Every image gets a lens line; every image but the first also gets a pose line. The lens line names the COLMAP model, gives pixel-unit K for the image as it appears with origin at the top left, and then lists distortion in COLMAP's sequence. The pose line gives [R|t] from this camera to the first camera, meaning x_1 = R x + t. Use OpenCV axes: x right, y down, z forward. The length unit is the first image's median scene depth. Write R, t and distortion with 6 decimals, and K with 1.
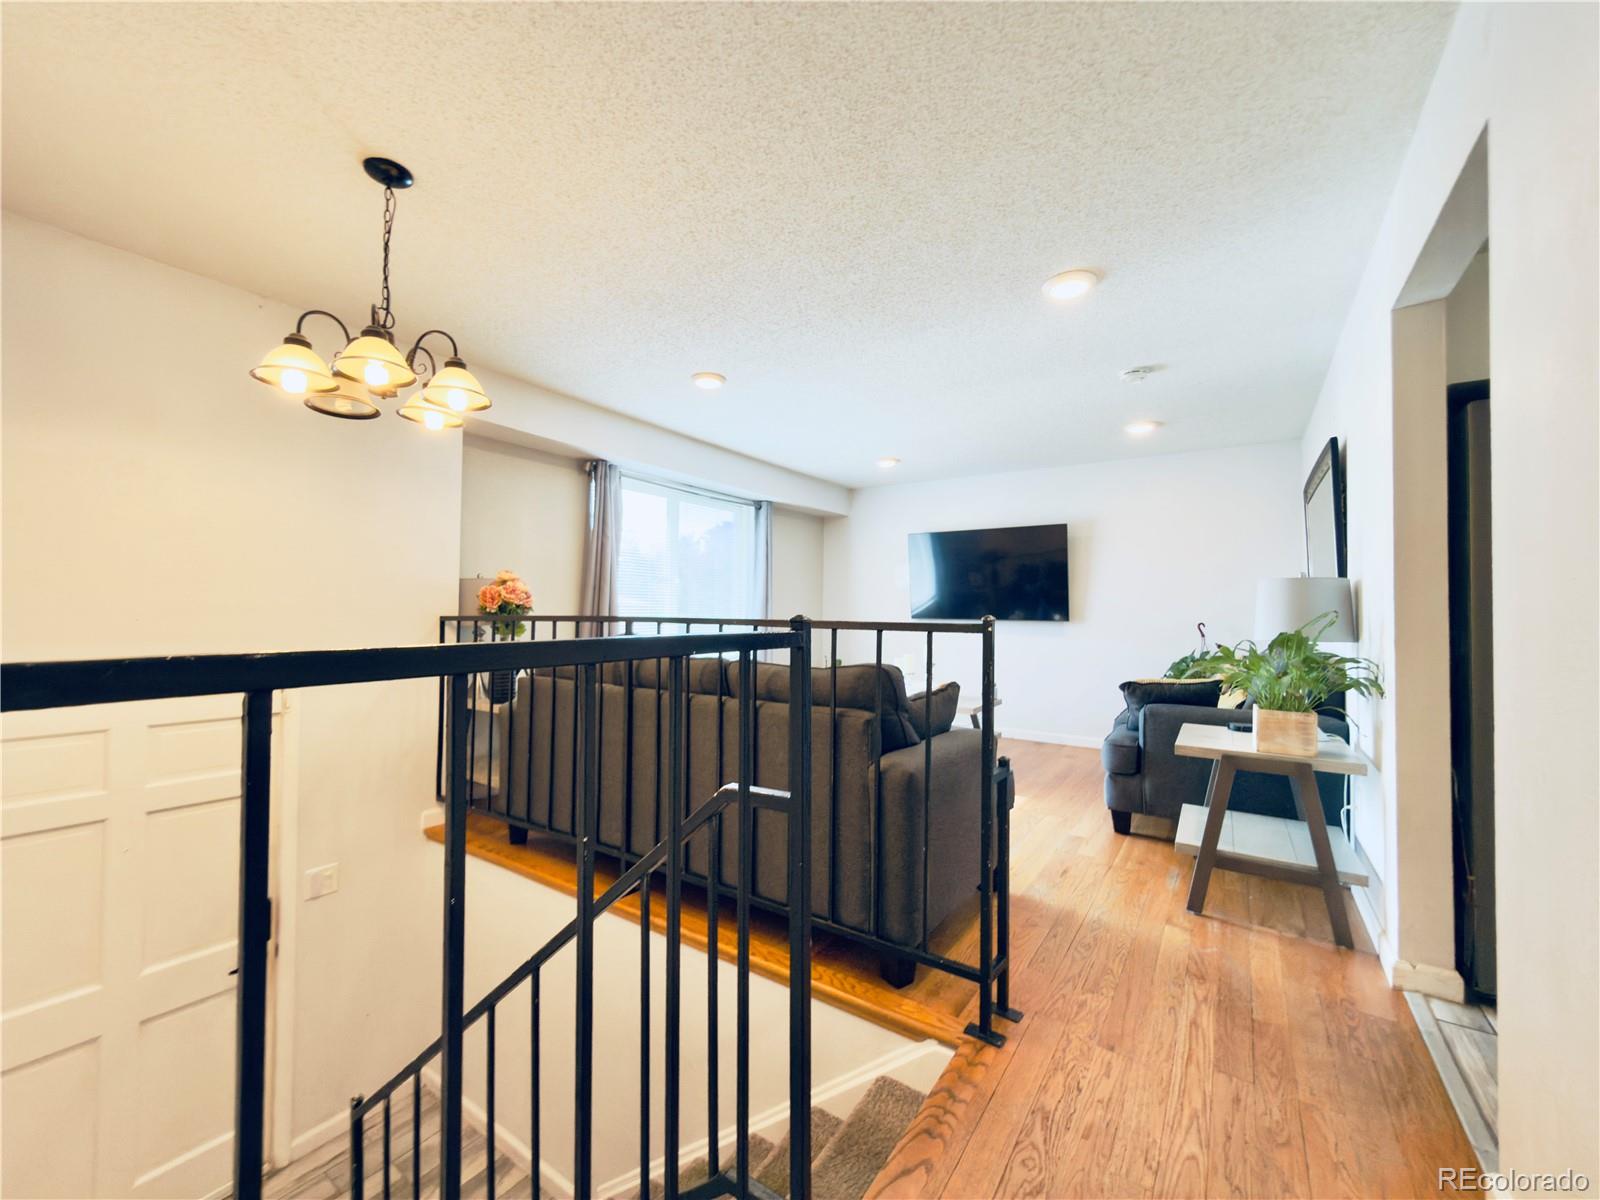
lens RADIAL K [[639.7, 0, 800.0], [0, 639.7, 600.0], [0, 0, 1]] dist [-0.000362, 0.000329]
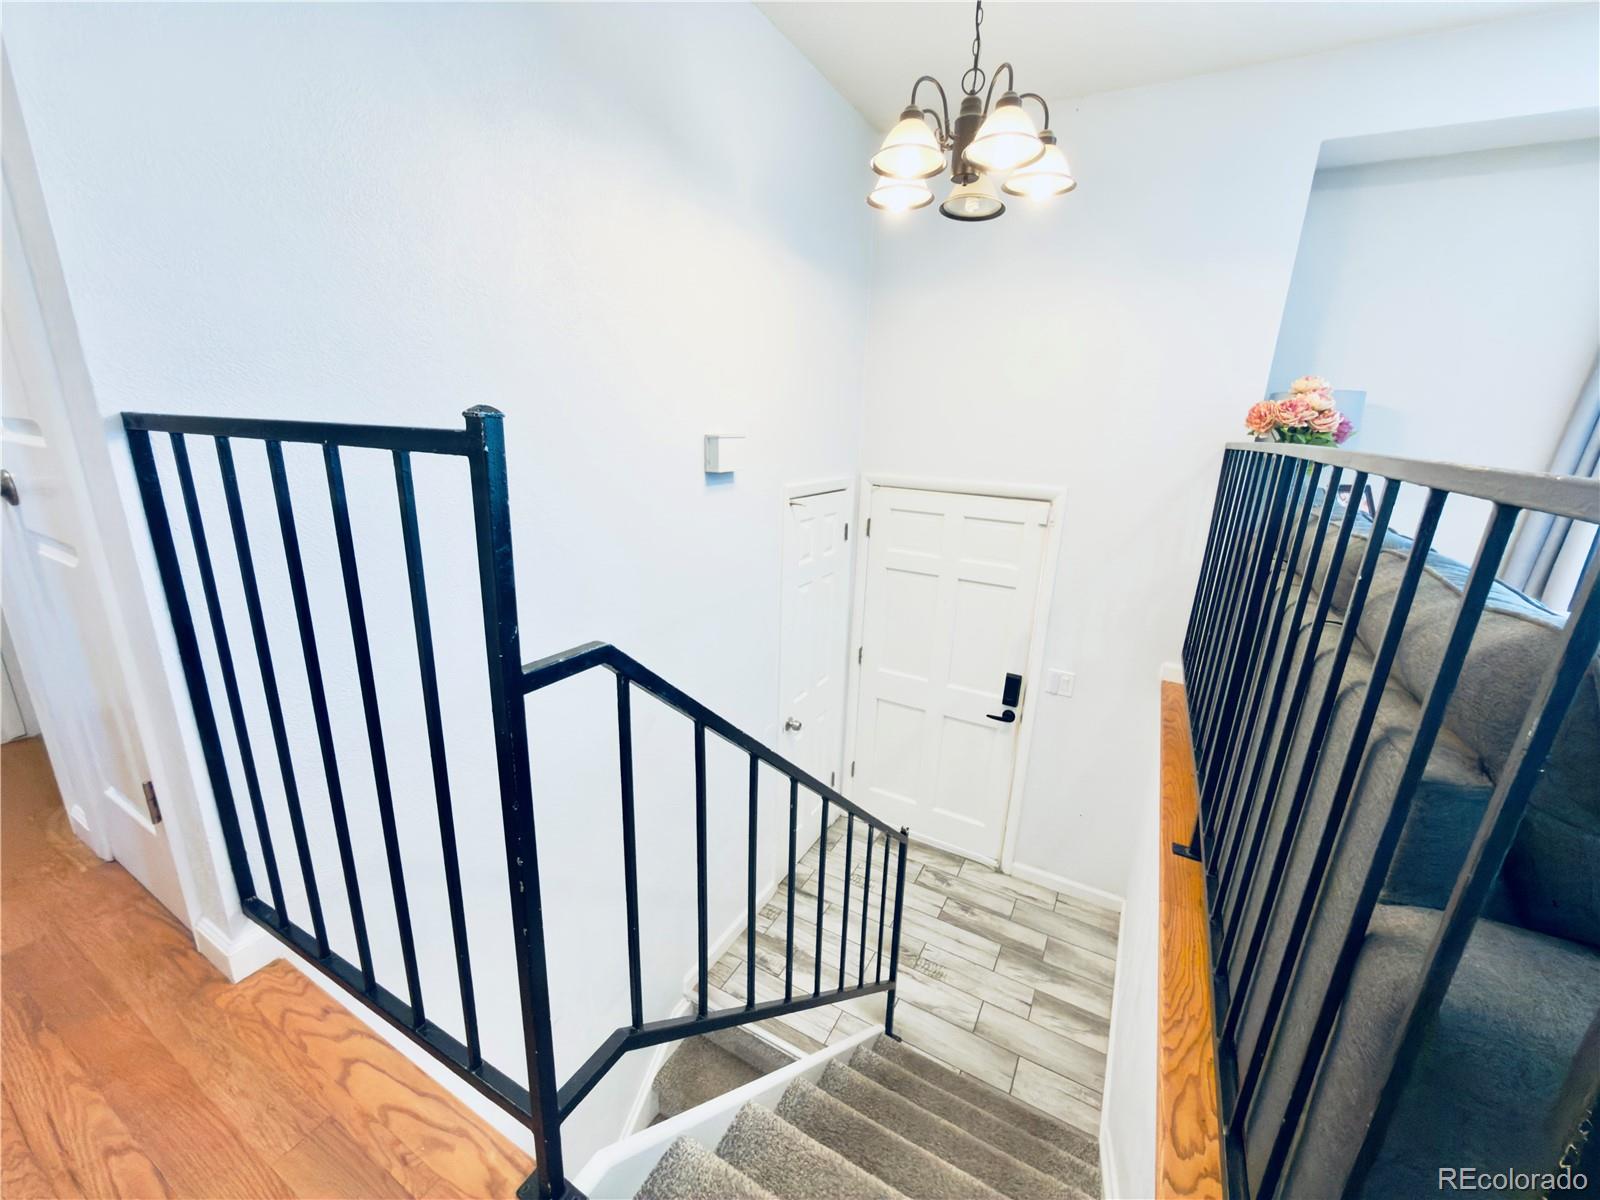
lens RADIAL K [[639.7, 0, 800.0], [0, 639.7, 600.0], [0, 0, 1]] dist [-0.000362, 0.000329]
pose [[0.098664, 0.267084, -0.958609, 0.362787], [-0.018508, 0.963635, 0.266579, 0.017517], [0.994949, -0.008559, 0.100019, 0.665623]]
